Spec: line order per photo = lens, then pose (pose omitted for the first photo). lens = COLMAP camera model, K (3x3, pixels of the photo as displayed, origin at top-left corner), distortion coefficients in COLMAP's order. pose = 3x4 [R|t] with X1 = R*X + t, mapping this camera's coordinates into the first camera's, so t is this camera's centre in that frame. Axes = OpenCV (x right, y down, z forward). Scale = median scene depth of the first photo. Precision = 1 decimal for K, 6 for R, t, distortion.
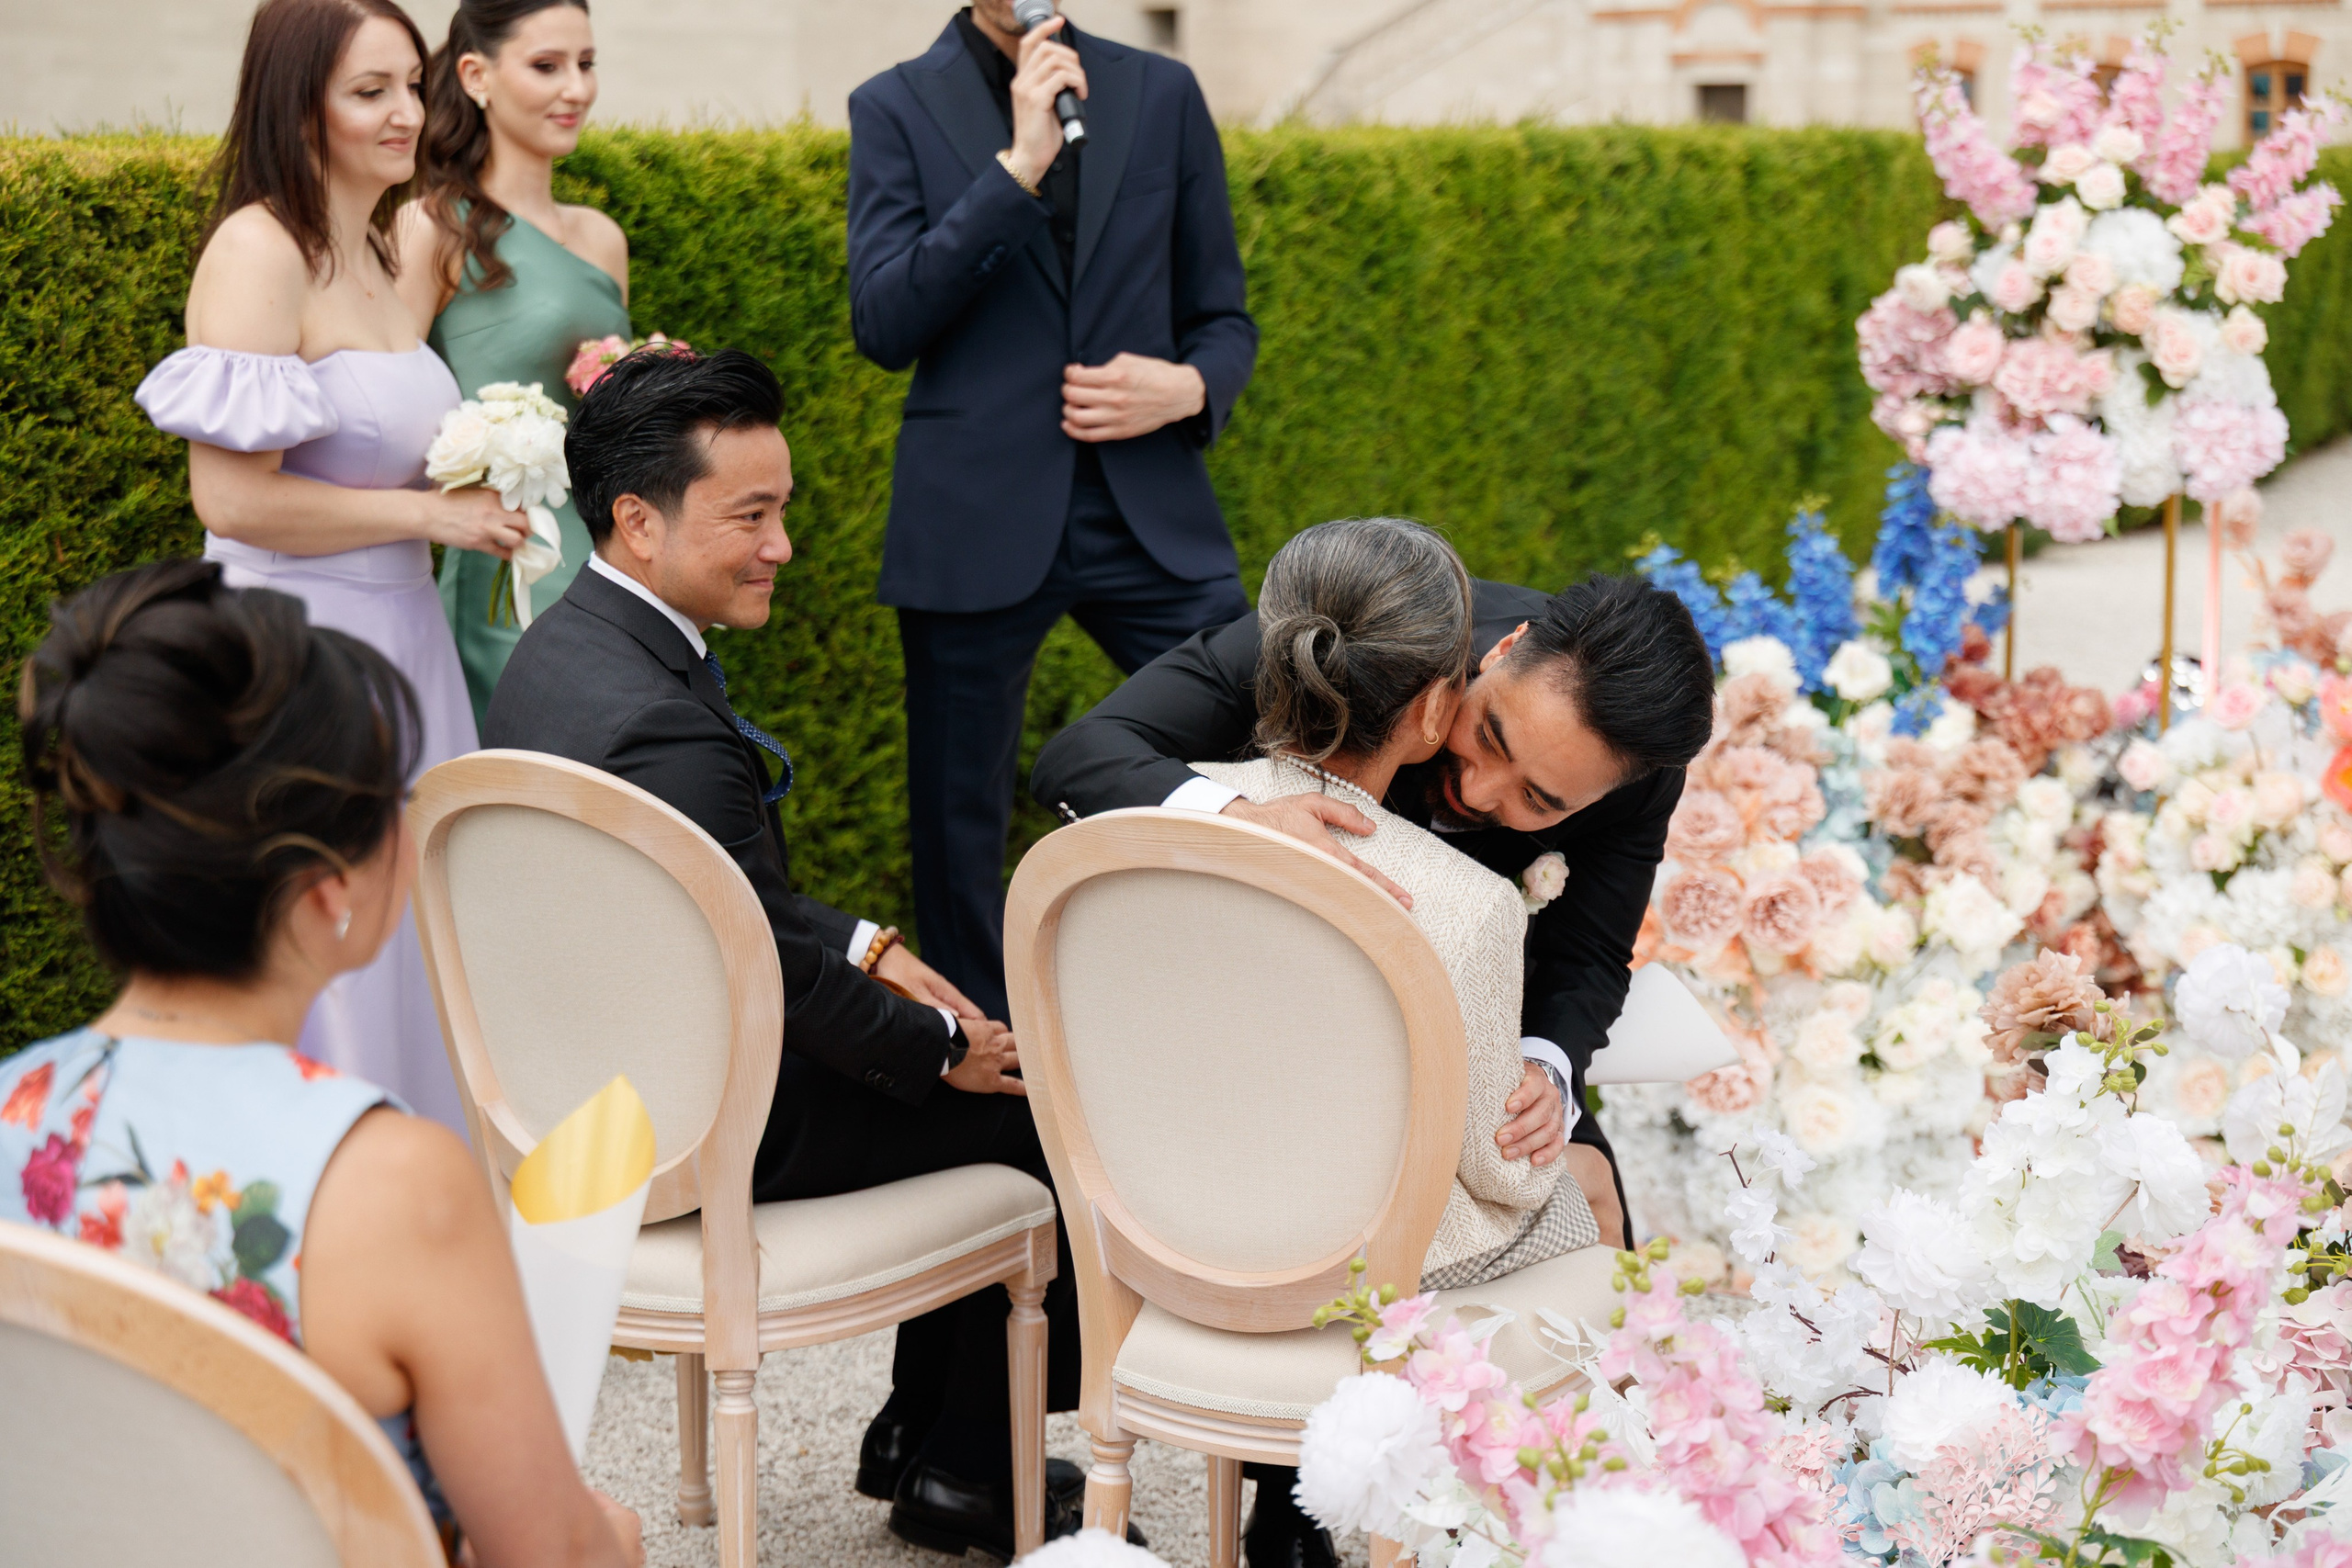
lens RADIAL K [[3814.3, 0, 1164.1], [0, 3814.3, 760.0], [0, 0, 1]] dist [-0.036007, 0.000000]
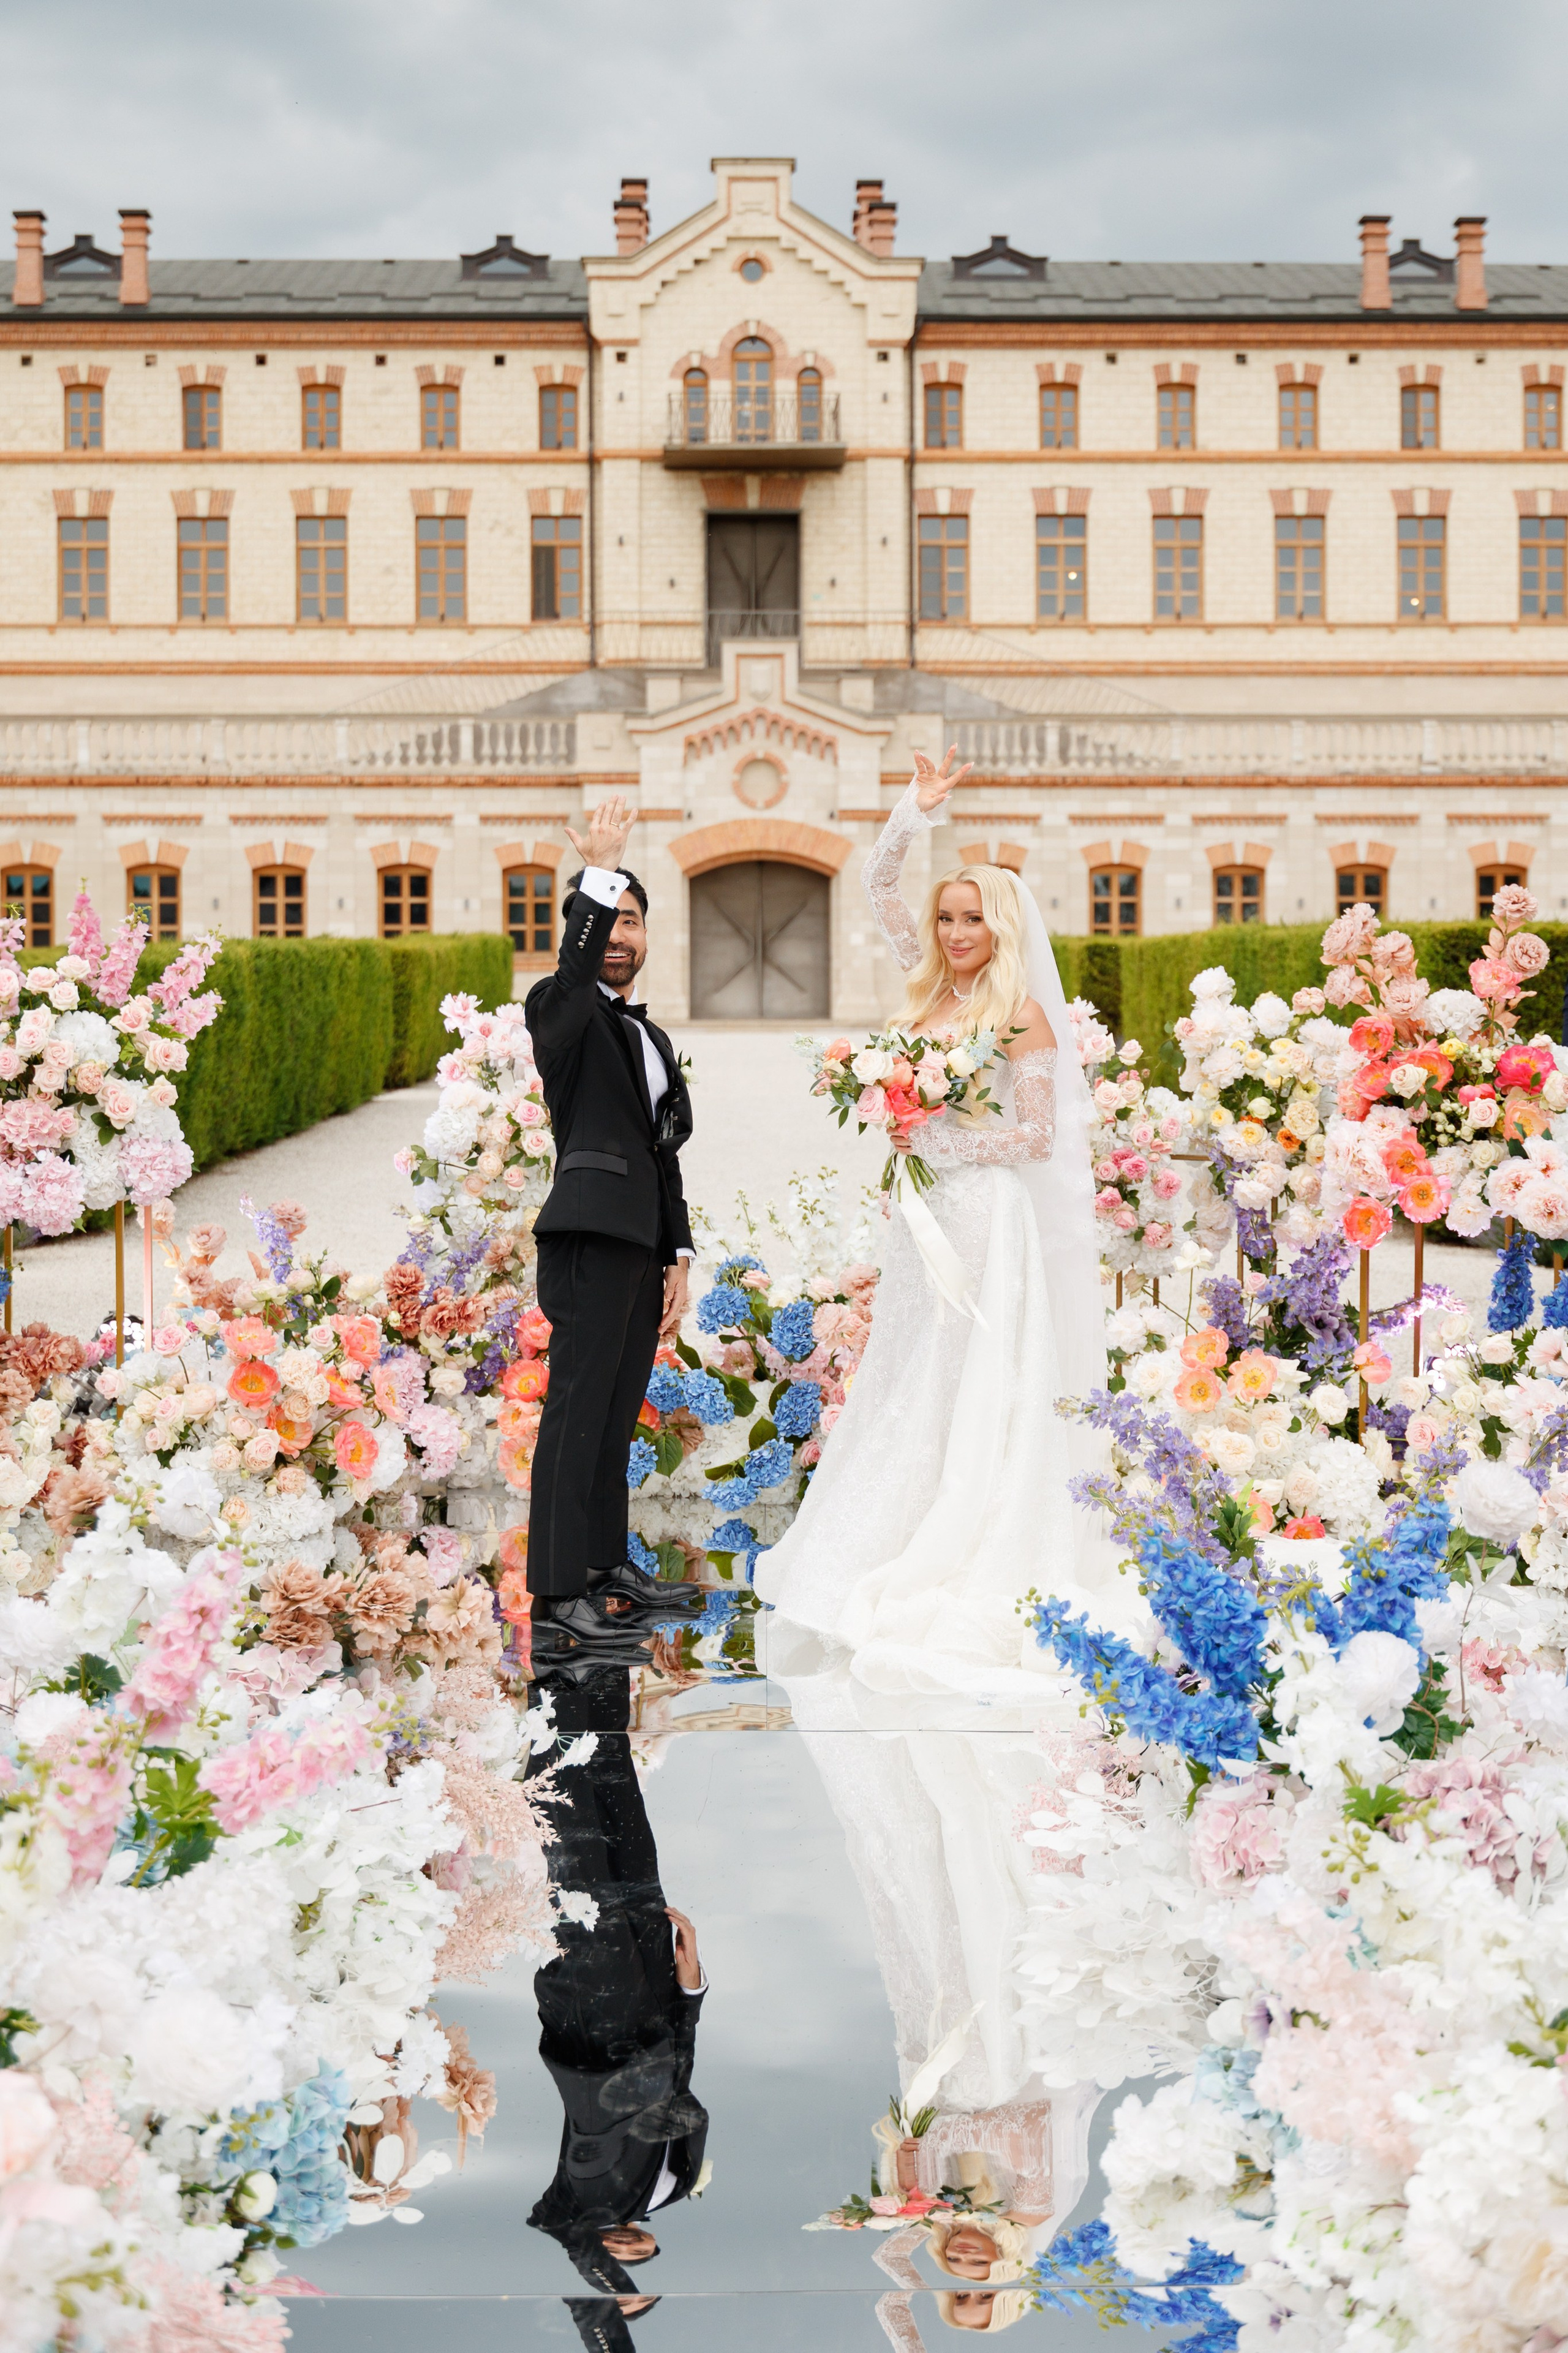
lens RADIAL K [[3160.4, 0, 817.5], [0, 3160.4, 1052.6], [0, 0, 1]] dist [-0.036863, 0.000000]
pose [[0.882940, -0.007306, 0.469429, -0.071672], [0.063993, 0.992420, -0.104918, 0.018737], [-0.465104, 0.122677, 0.876715, -0.211200]]
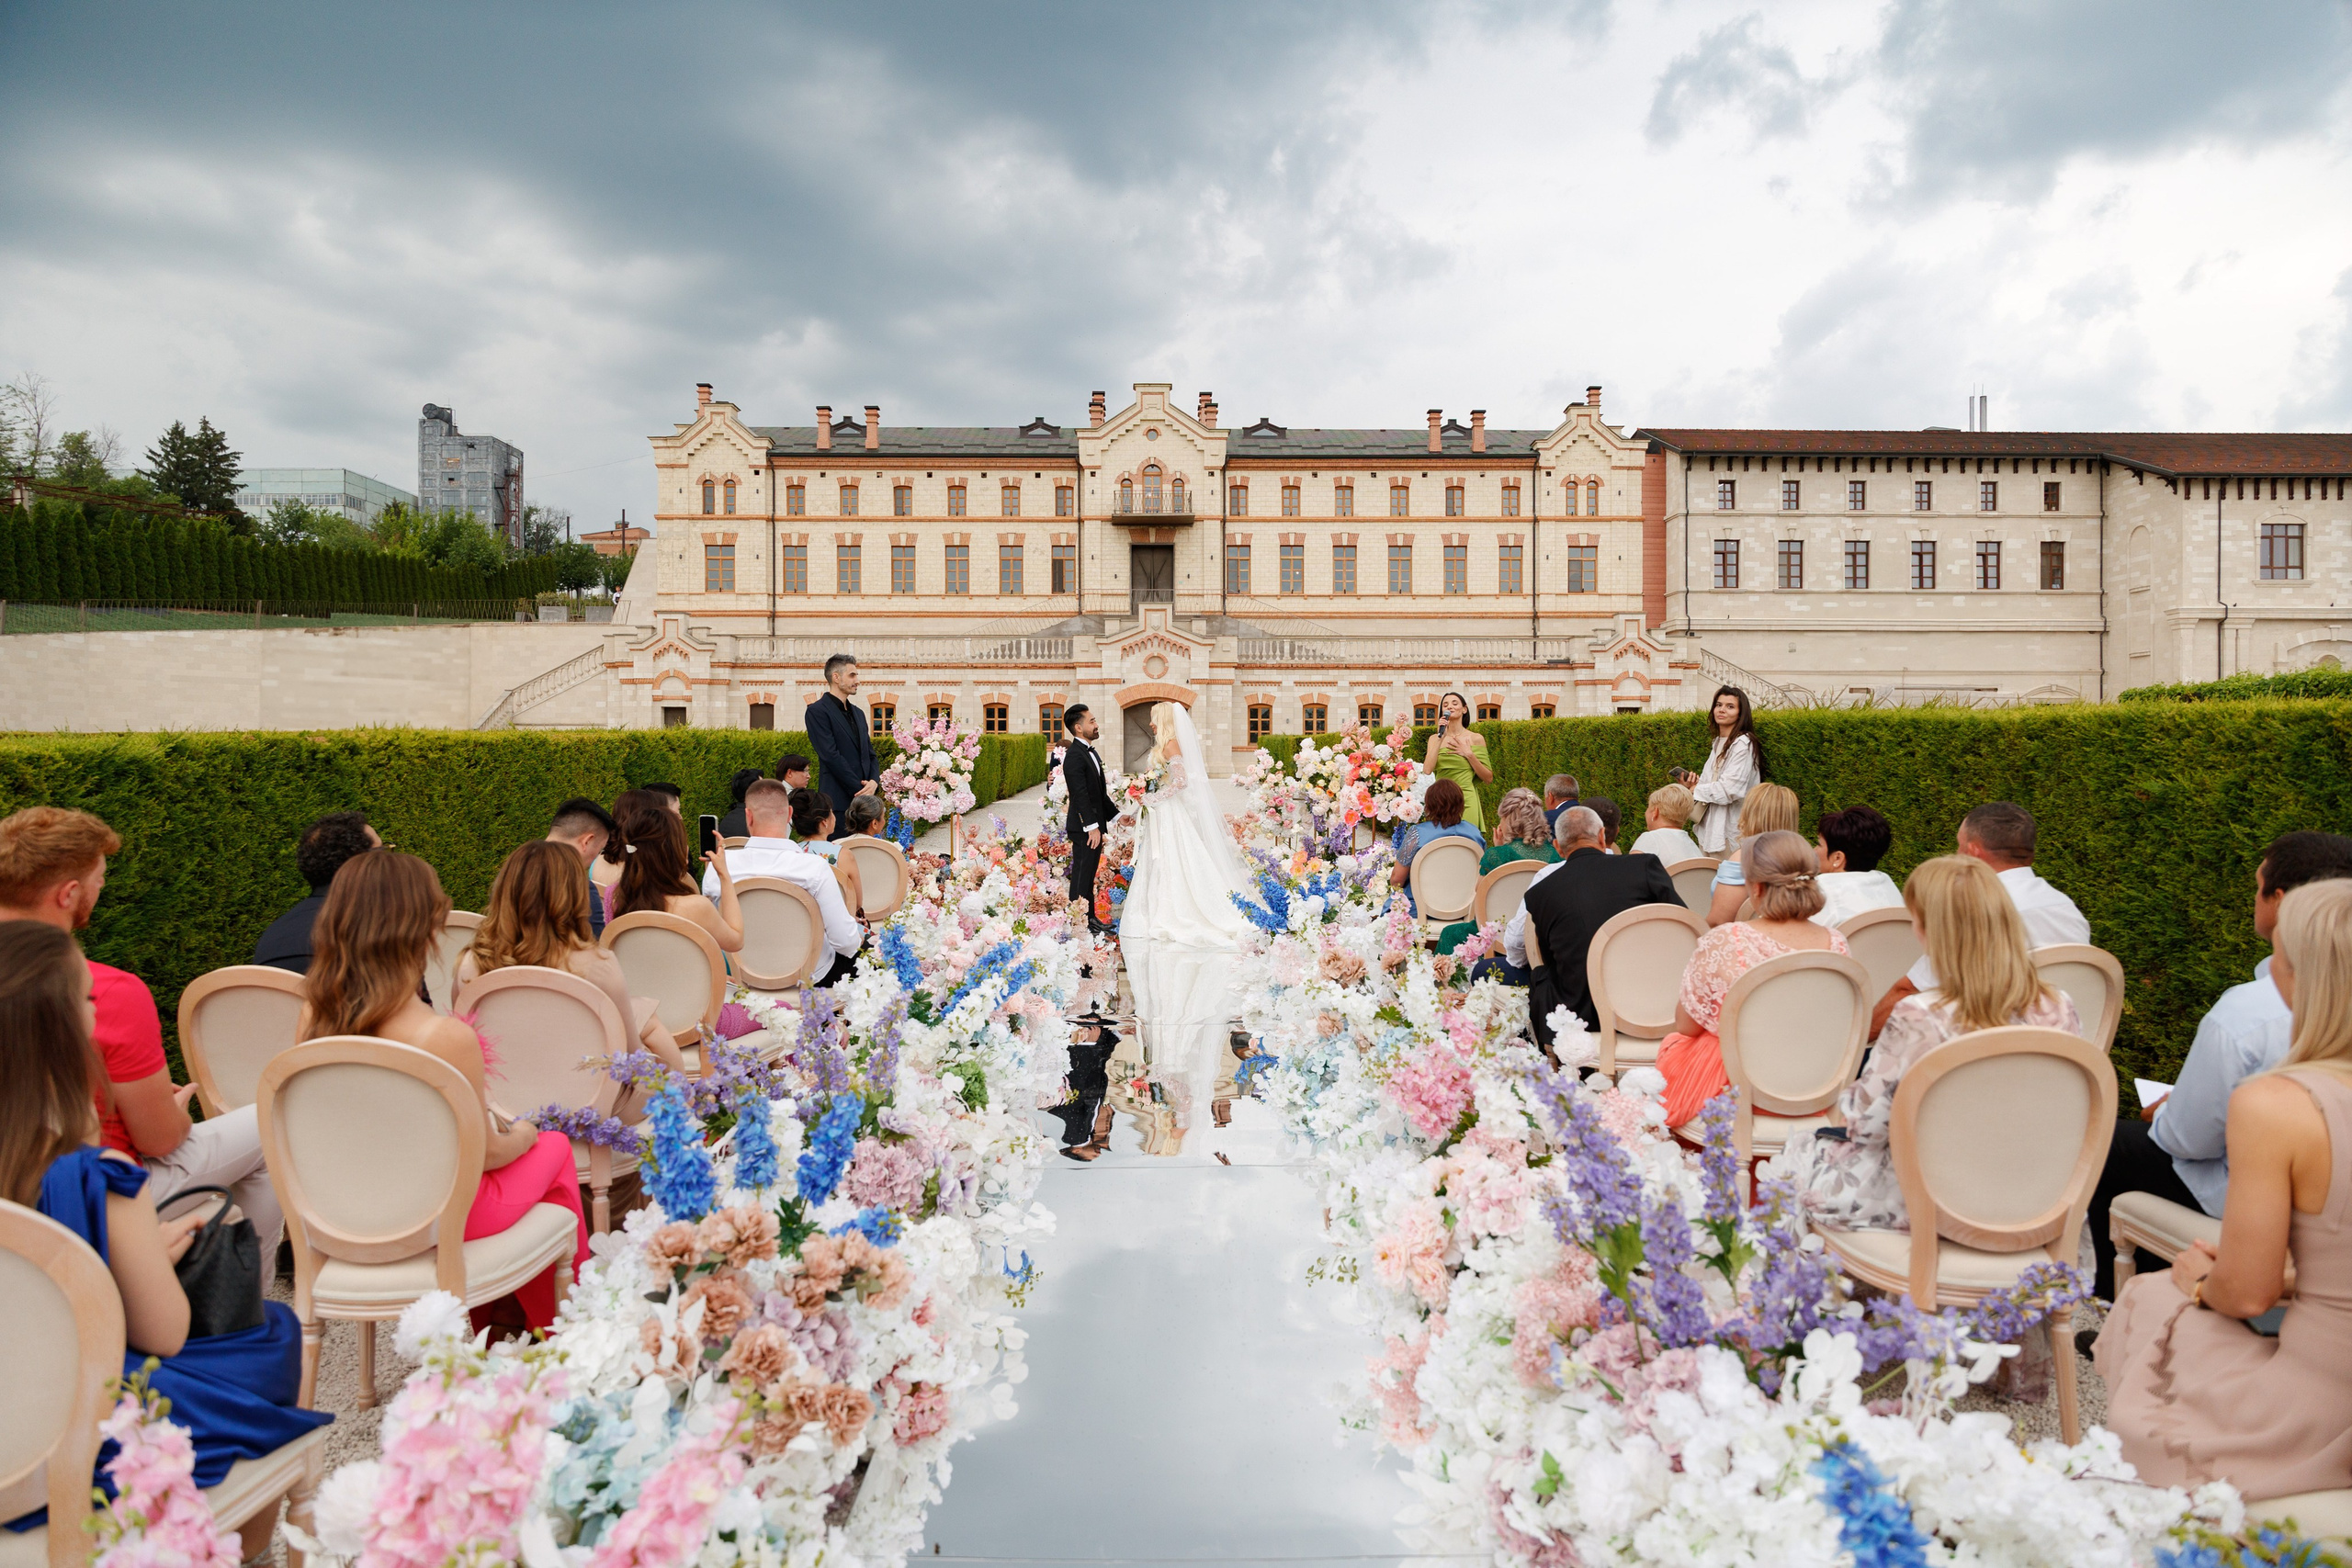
lens RADIAL K [[1459.4, 0, 1168.4], [0, 1459.4, 788.5], [0, 0, 1]] dist [-0.019420, -0.000327]
pose [[0.887108, -0.005079, 0.461534, -0.320972], [0.061201, 0.992404, -0.106714, 0.106790], [-0.457487, 0.122913, 0.880680, -0.681930]]
